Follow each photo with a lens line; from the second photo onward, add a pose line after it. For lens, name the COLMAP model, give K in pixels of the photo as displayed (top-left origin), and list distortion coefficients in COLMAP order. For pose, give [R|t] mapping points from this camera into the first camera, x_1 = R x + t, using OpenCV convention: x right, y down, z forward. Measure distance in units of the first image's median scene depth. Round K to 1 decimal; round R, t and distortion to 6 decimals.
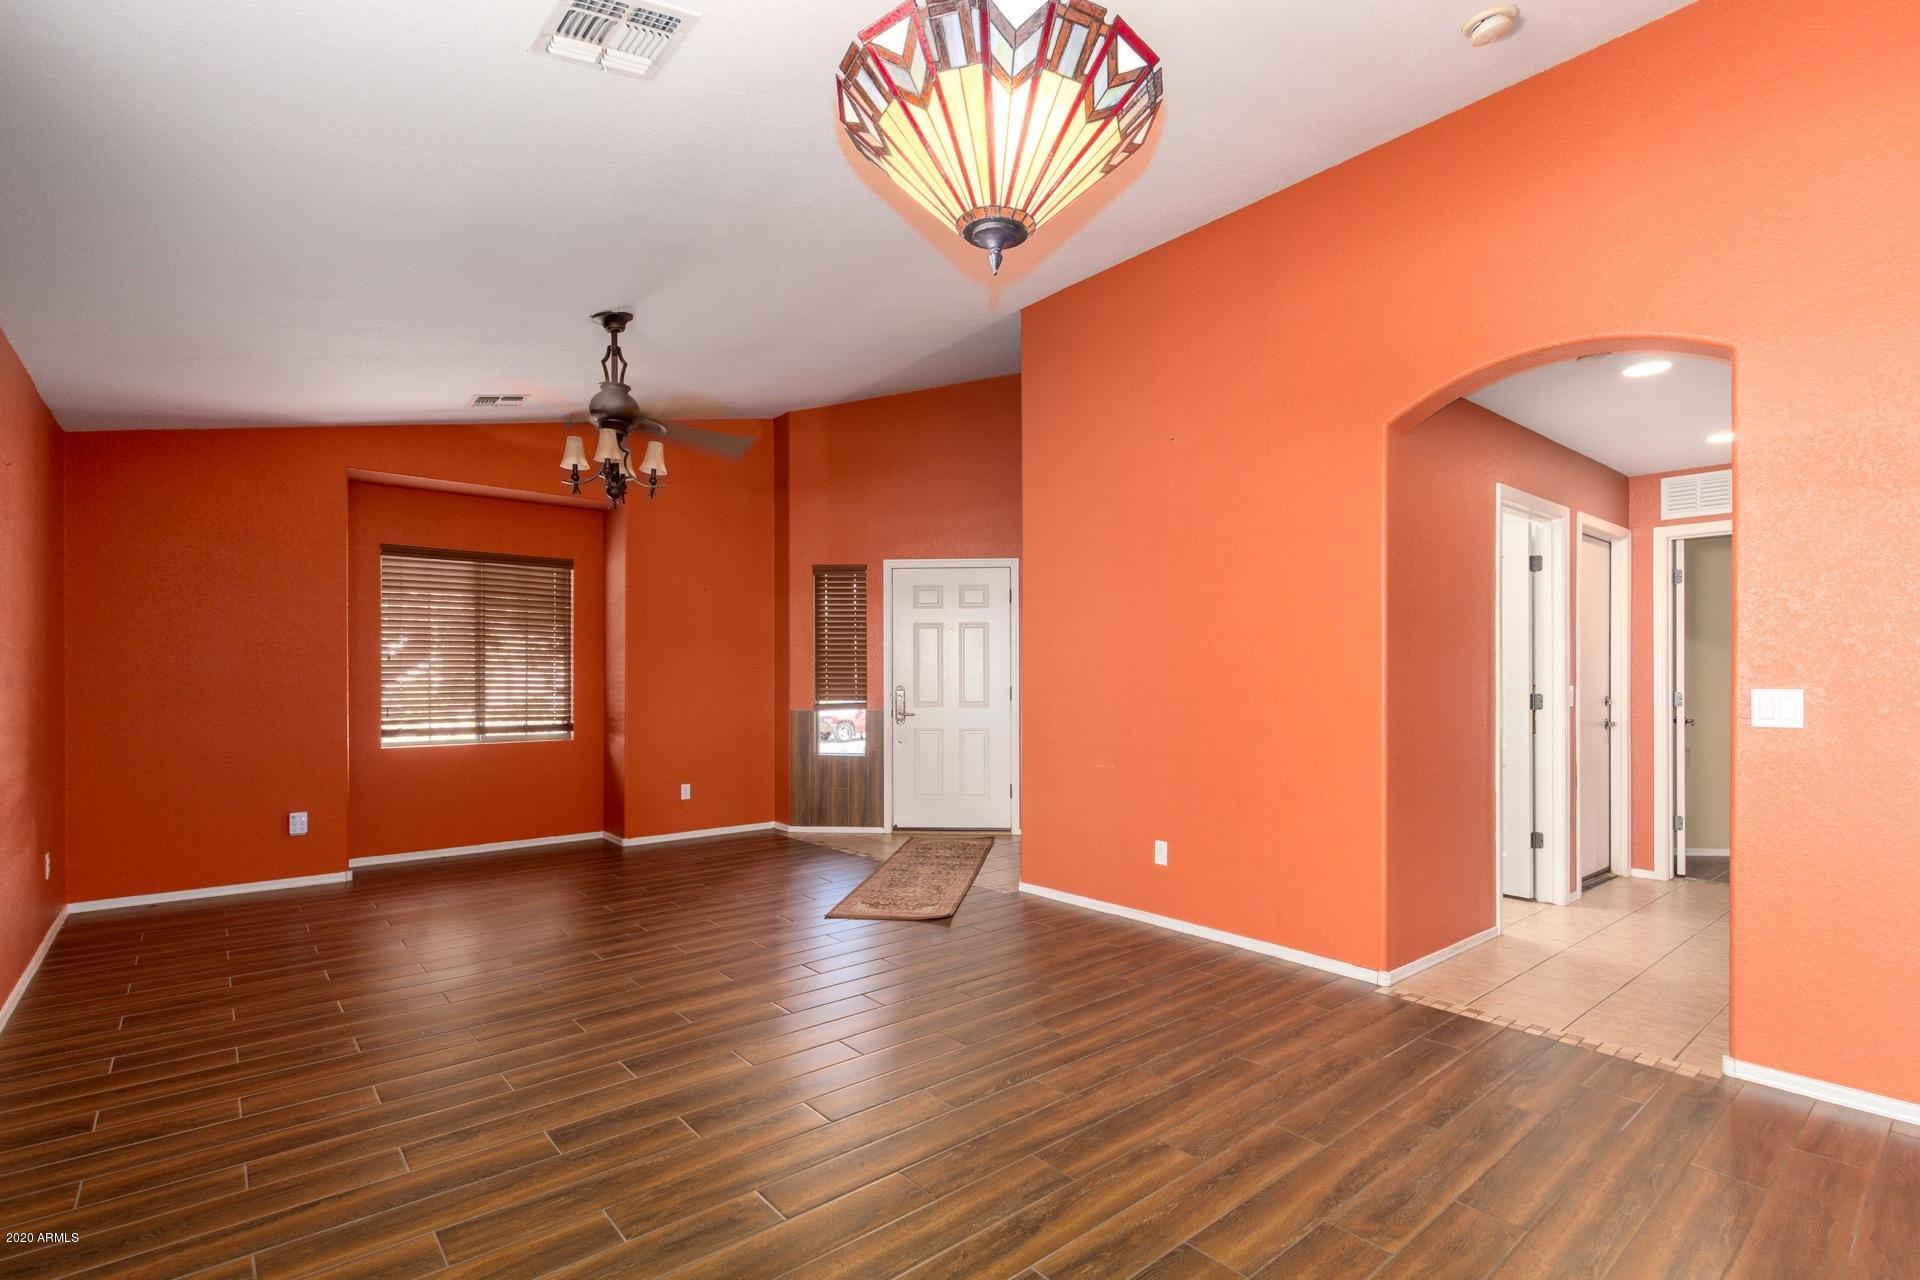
lens RADIAL K [[896.3, 0, 968.2], [0, 896.3, 679.0], [0, 0, 1]] dist [-0.000517, -0.000204]
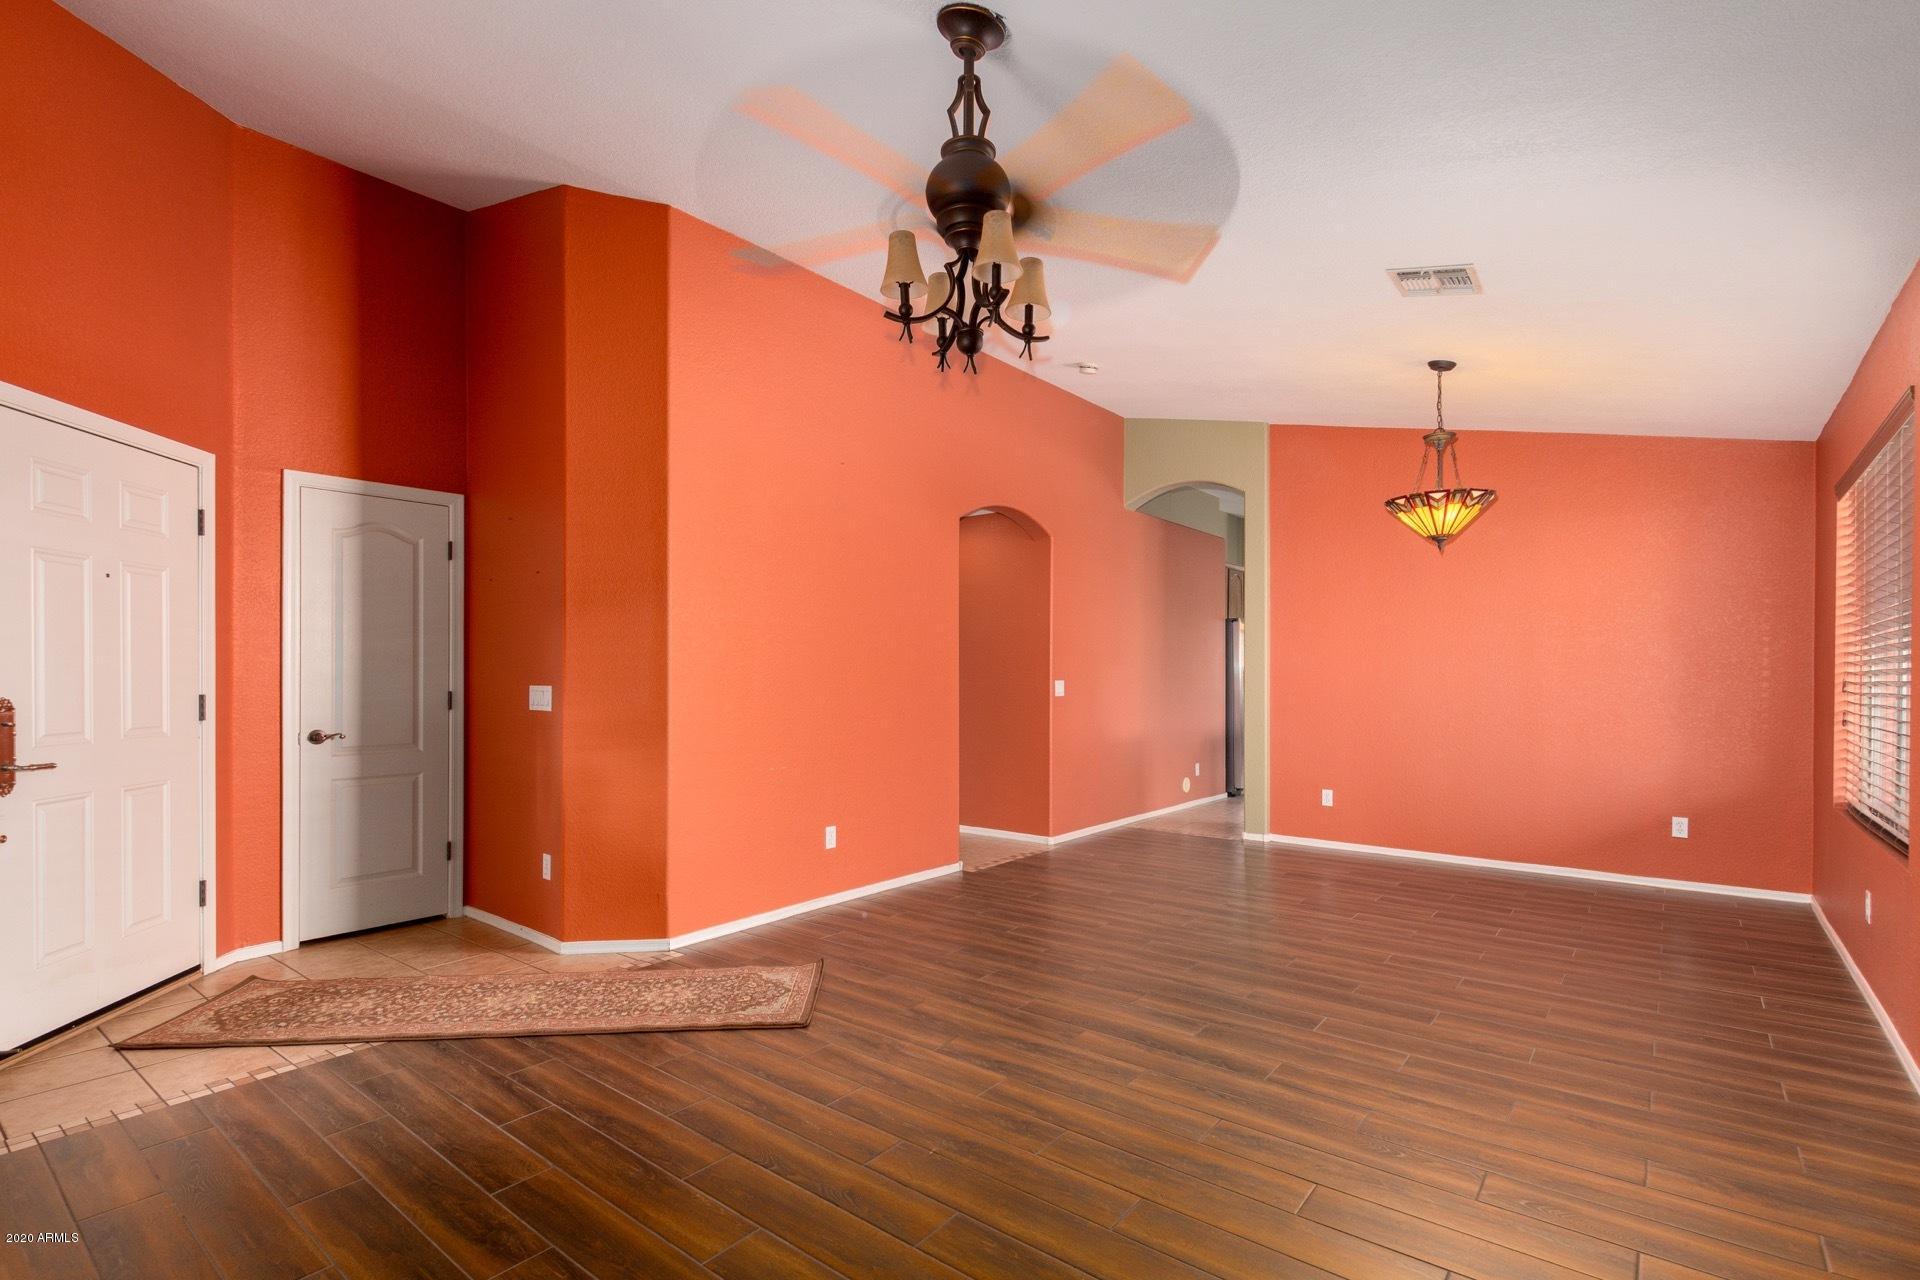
lens RADIAL K [[896.3, 0, 968.2], [0, 896.3, 679.0], [0, 0, 1]] dist [-0.000517, -0.000204]
pose [[-0.194400, -0.004337, 0.980913, -1.040196], [0.003207, 0.999982, 0.005057, -0.004486], [-0.980917, 0.004129, -0.194382, 1.228676]]
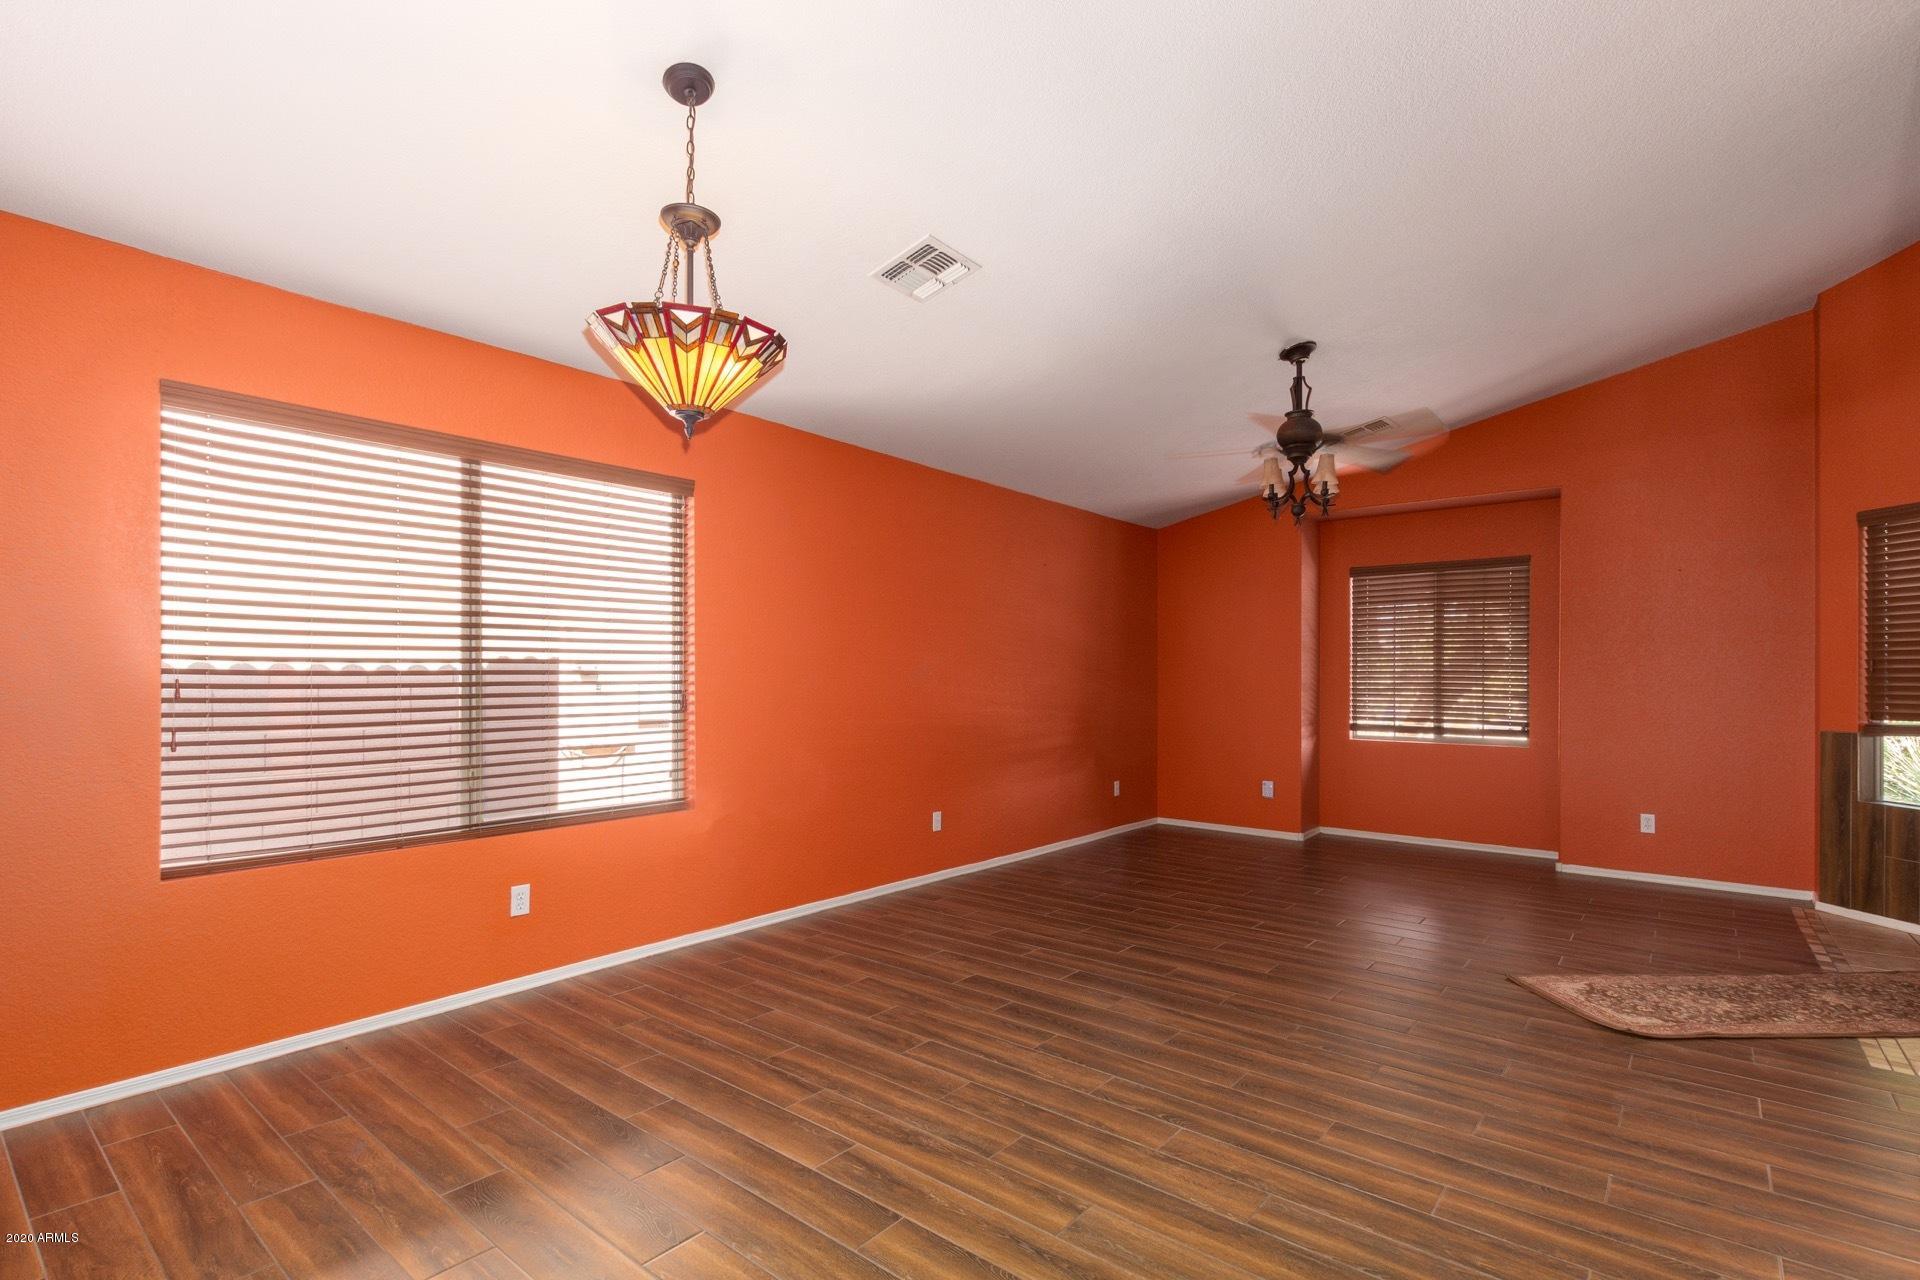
lens RADIAL K [[896.3, 0, 968.2], [0, 896.3, 679.0], [0, 0, 1]] dist [-0.000517, -0.000204]
pose [[0.177668, 0.003116, -0.984086, 0.667181], [-0.006594, 0.999976, 0.001976, -0.002991], [0.984068, 0.006138, 0.177684, 0.457083]]
